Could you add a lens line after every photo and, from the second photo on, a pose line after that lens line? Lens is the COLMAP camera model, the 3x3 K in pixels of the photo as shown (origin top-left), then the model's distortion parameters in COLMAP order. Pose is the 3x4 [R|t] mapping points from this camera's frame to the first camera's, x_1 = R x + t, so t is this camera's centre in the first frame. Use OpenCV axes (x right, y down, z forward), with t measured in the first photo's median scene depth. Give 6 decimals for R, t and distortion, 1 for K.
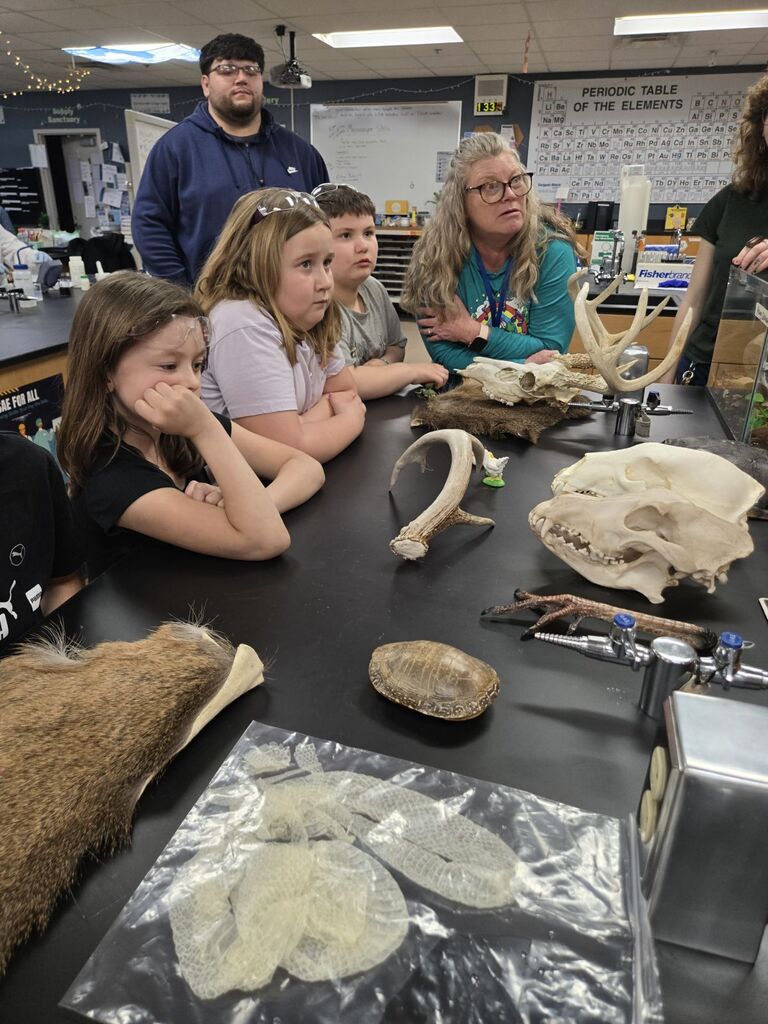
lens RADIAL K [[709.9, 0, 381.9], [0, 709.9, 483.6], [0, 0, 1]] dist [0.038434, 0.000018]
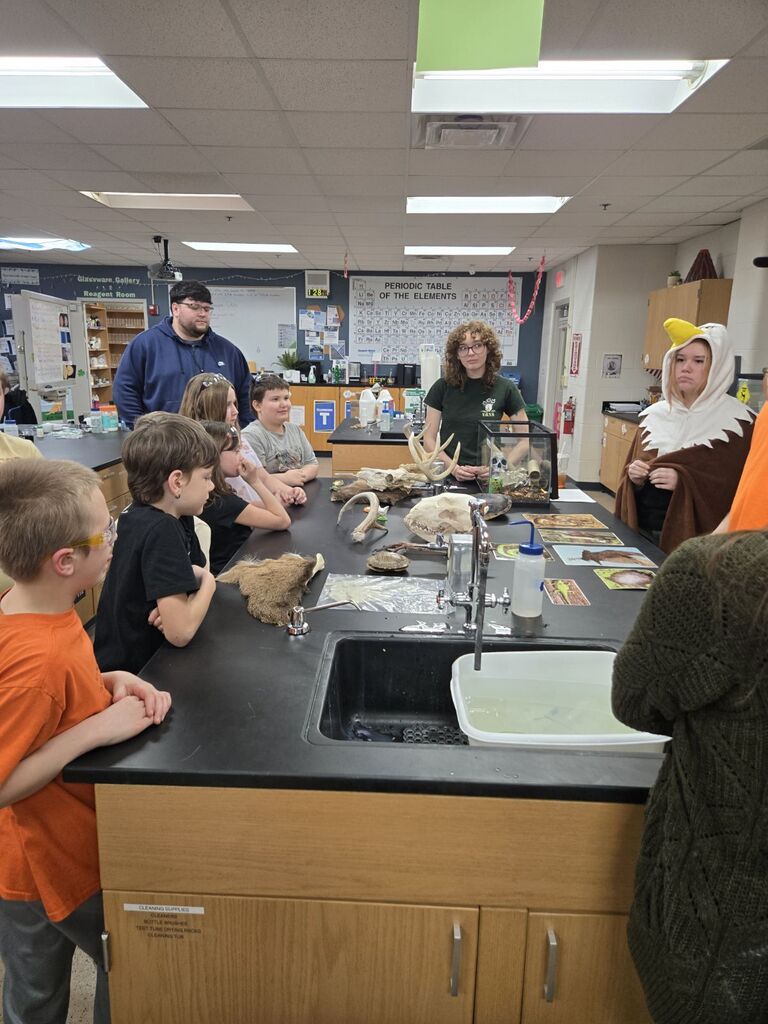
lens RADIAL K [[709.9, 0, 381.9], [0, 709.9, 483.6], [0, 0, 1]] dist [0.038434, 0.000018]
pose [[0.968714, -0.034913, 0.245711, -0.065521], [0.079115, 0.981844, -0.172404, 0.045432], [-0.235231, 0.186450, 0.953888, -0.192497]]
